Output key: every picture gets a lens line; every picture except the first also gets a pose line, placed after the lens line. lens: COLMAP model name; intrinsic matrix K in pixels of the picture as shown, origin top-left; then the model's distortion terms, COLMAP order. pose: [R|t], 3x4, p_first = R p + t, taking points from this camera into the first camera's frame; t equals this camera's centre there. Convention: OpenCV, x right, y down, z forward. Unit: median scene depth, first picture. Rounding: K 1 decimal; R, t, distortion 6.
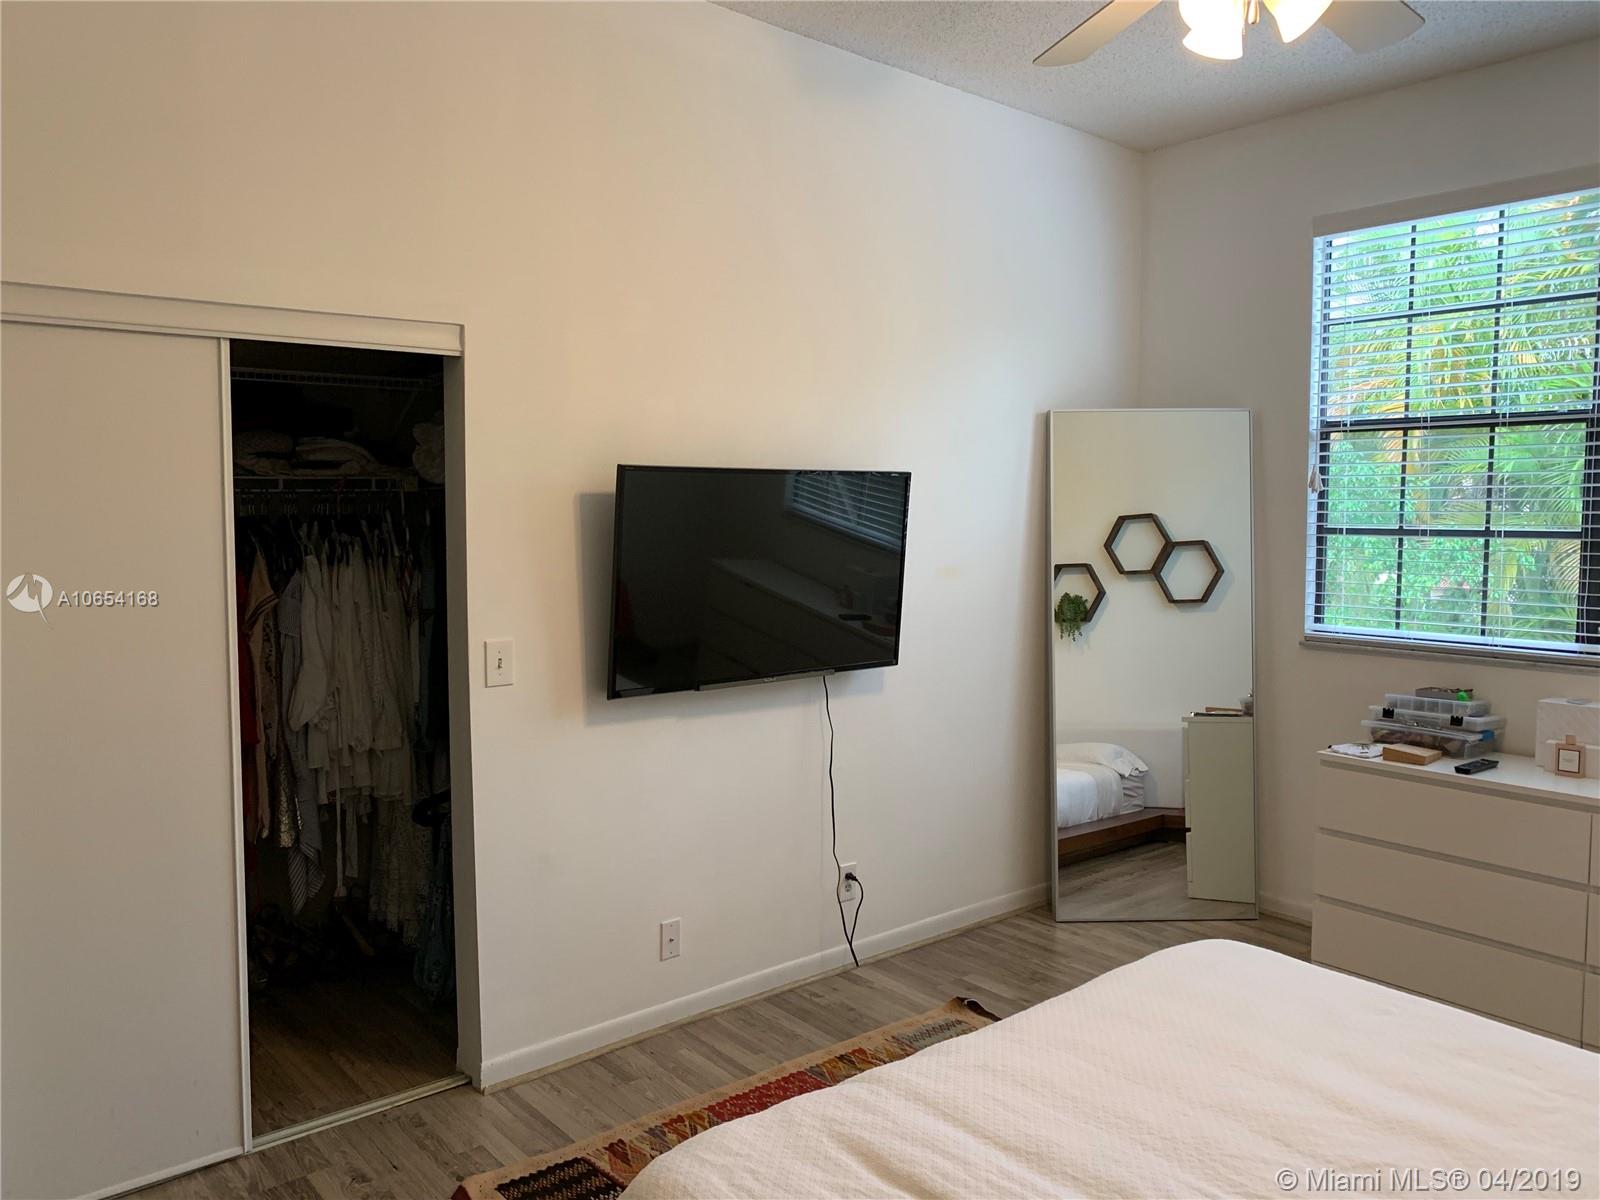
lens RADIAL K [[1179.0, 0, 800.0], [0, 1179.0, 600.0], [0, 0, 1]] dist [-0.005120, -0.006066]
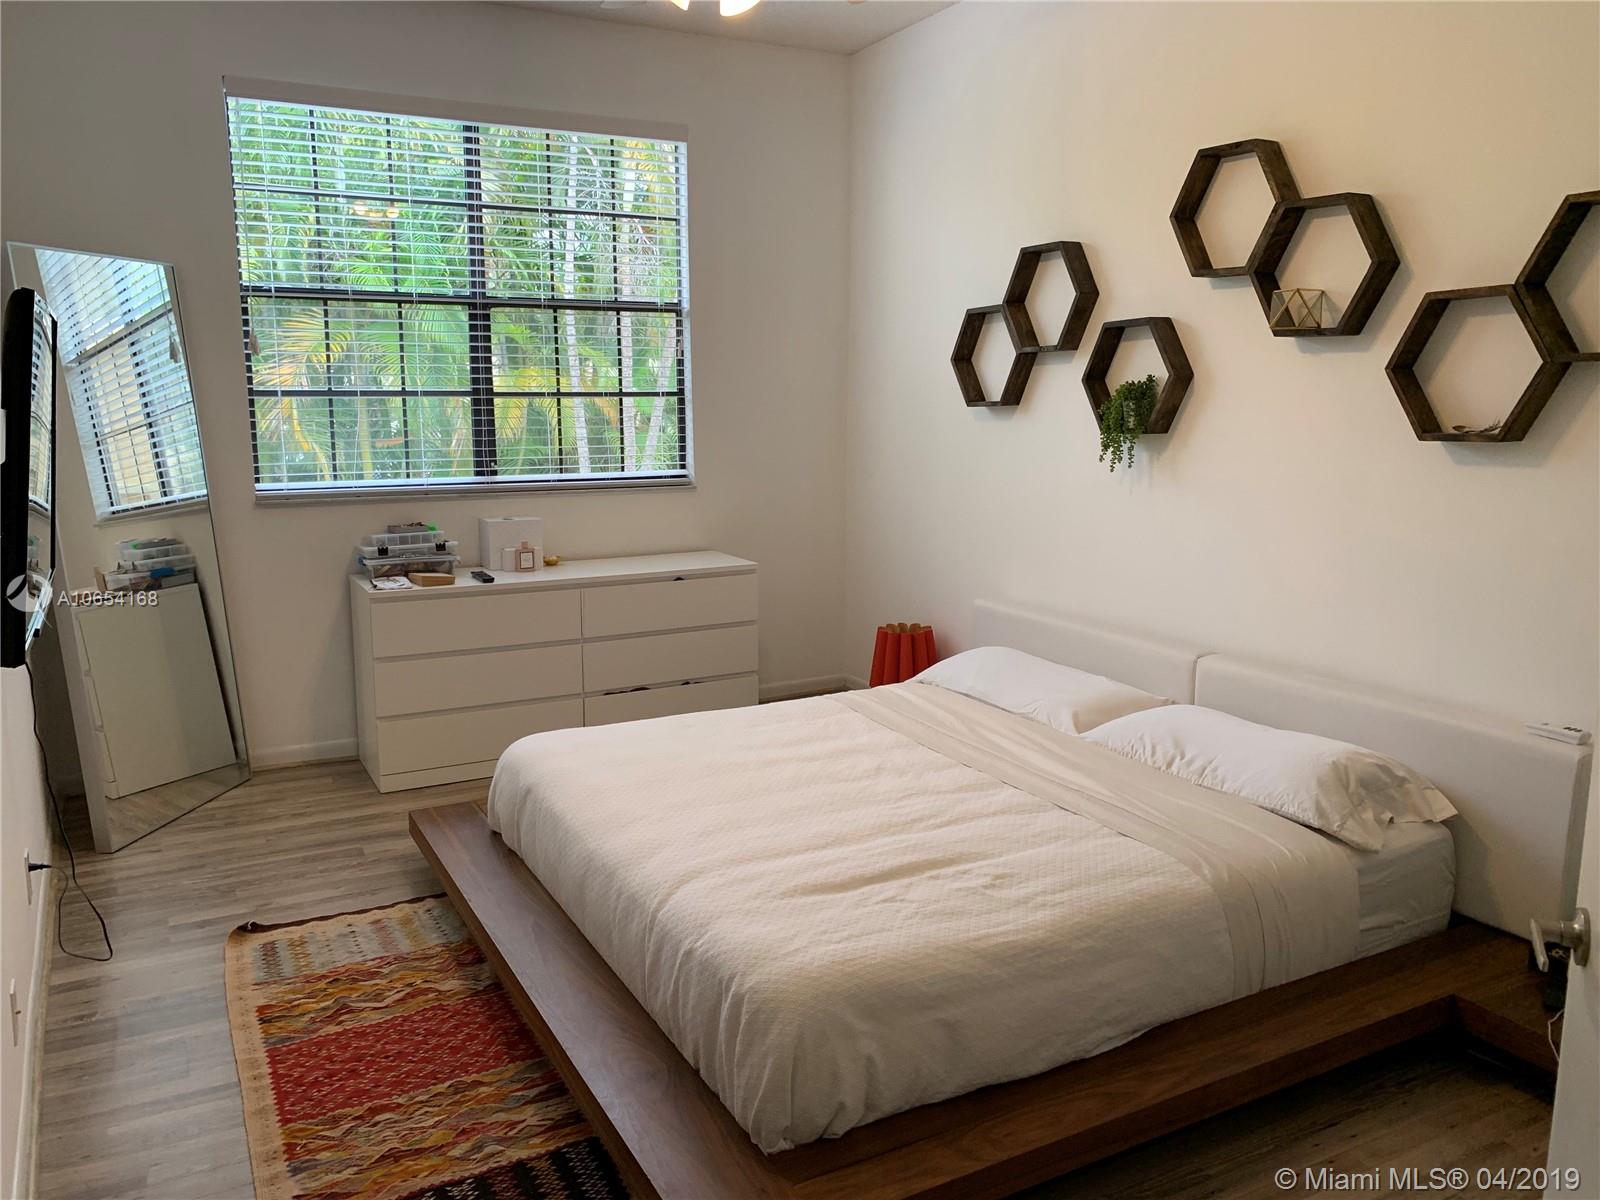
lens RADIAL K [[1179.0, 0, 800.0], [0, 1179.0, 600.0], [0, 0, 1]] dist [-0.005120, -0.006066]
pose [[0.203696, -0.183726, 0.961641, -0.564732], [0.067537, 0.982531, 0.173412, -0.031713], [-0.976702, 0.029623, 0.212546, 0.367448]]
